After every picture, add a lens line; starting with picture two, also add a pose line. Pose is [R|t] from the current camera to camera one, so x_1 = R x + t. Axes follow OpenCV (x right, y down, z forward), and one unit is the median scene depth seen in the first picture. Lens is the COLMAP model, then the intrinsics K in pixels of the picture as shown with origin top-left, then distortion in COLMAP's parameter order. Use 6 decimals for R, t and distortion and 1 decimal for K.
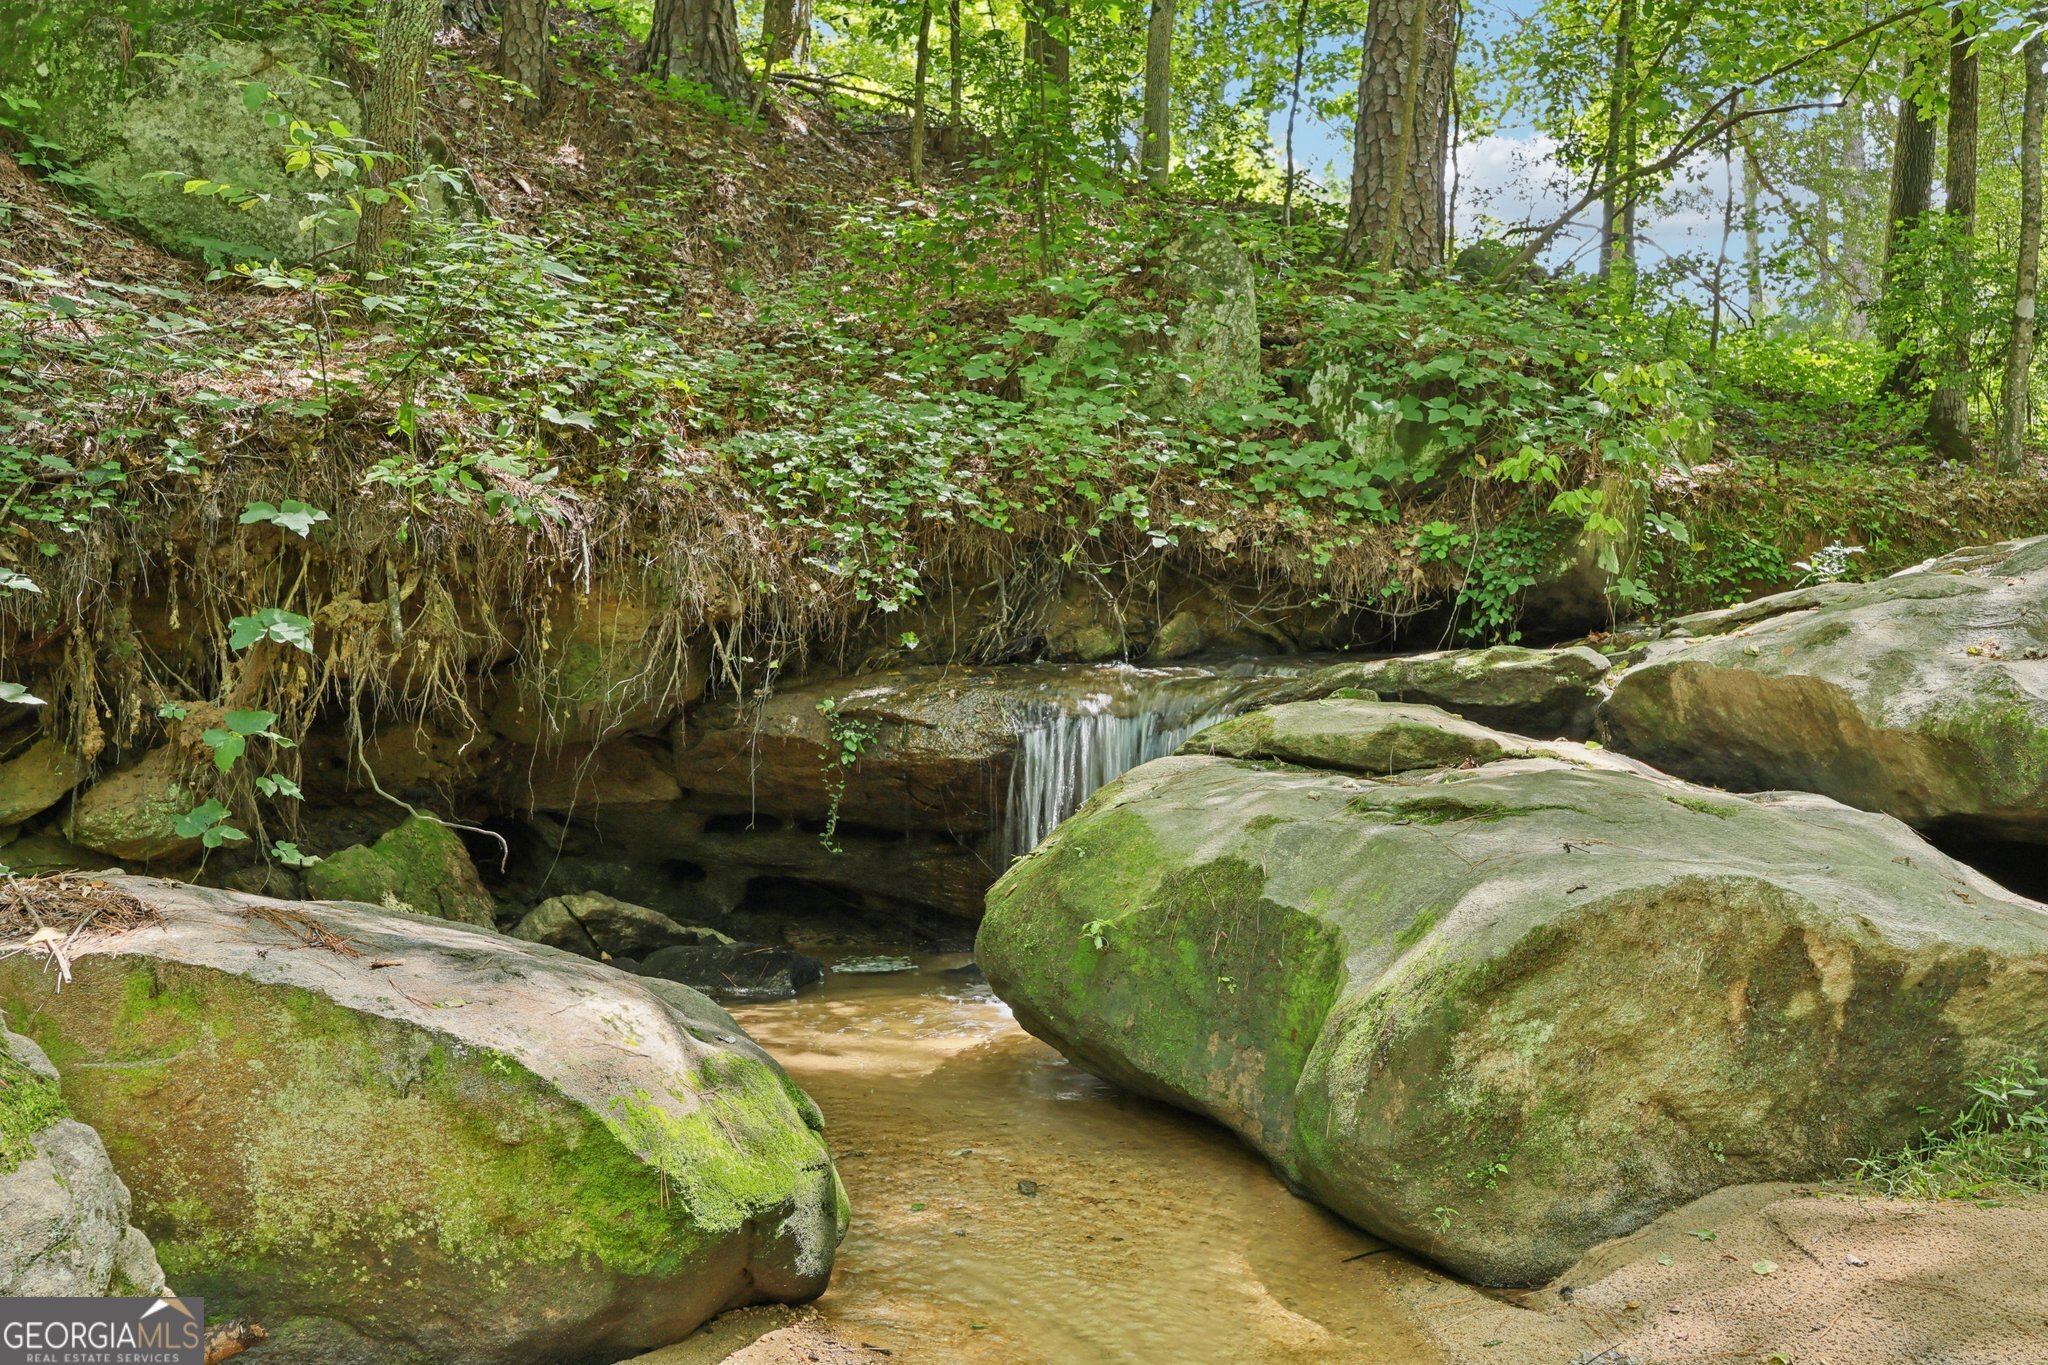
lens RADIAL K [[1919.0, 0, 1021.9], [0, 1919.0, 688.8], [0, 0, 1]] dist [-0.007153, 0.000000]
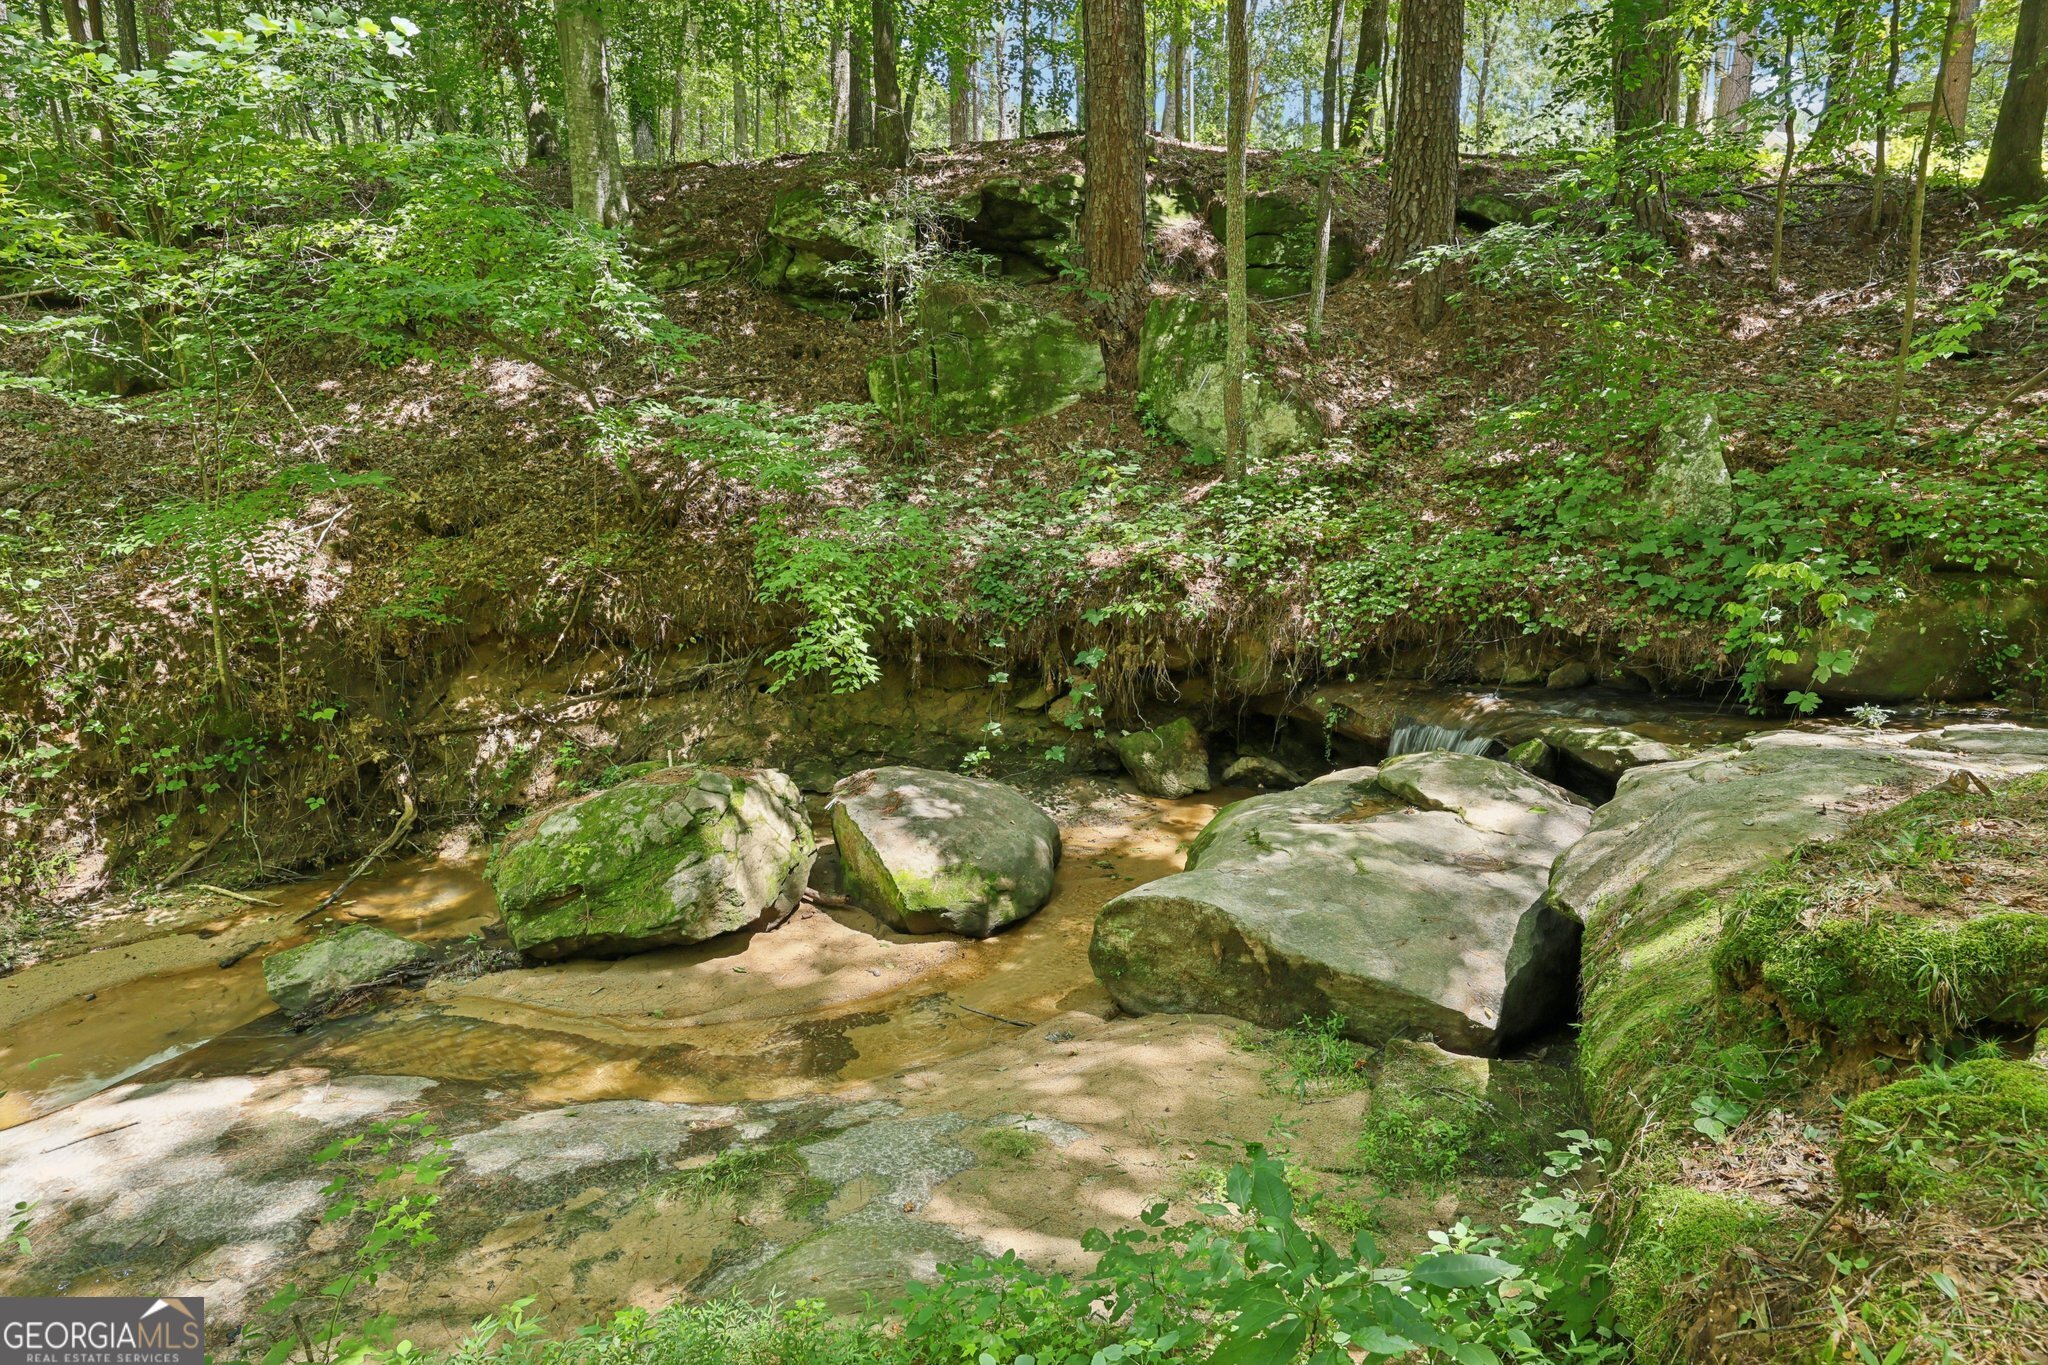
lens RADIAL K [[1207.8, 0, 1019.2], [0, 1207.8, 672.8], [0, 0, 1]] dist [-0.008047, -0.002104]
pose [[0.556234, 0.147724, -0.817791, 0.907769], [0.006743, 0.983239, 0.182197, -0.302447], [0.830998, -0.106859, 0.545915, -0.040770]]
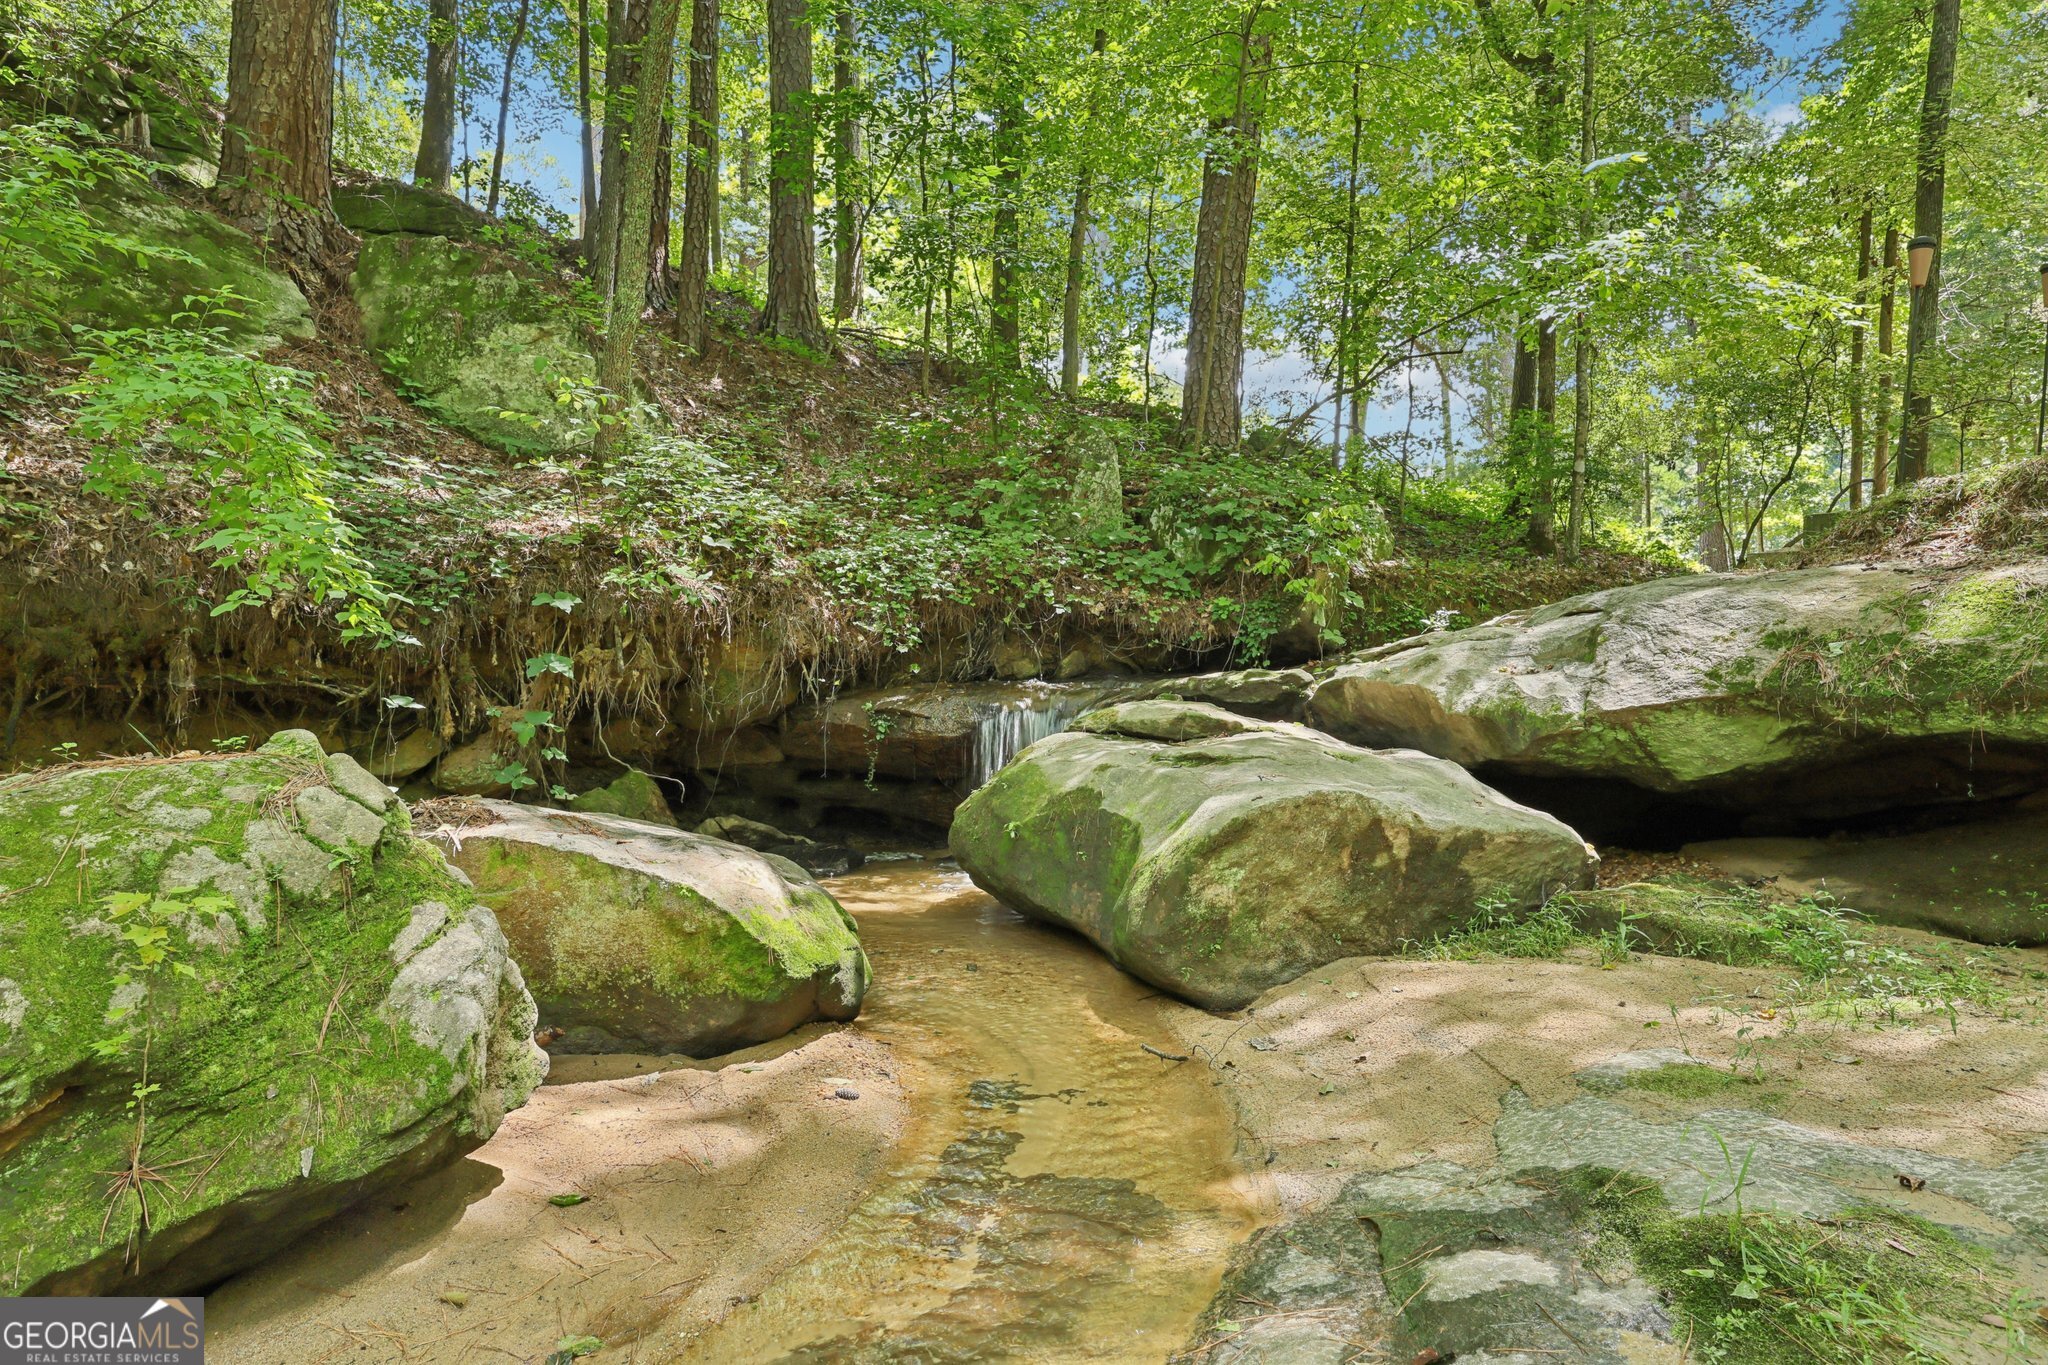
lens RADIAL K [[1207.8, 0, 1022.1], [0, 1207.8, 676.0], [0, 0, 1]] dist [-0.008047, -0.002104]
pose [[0.999851, -0.008162, 0.015187, 0.024223], [0.008423, 0.999816, -0.017245, 0.001590], [-0.015044, 0.017370, 0.999736, -0.107734]]
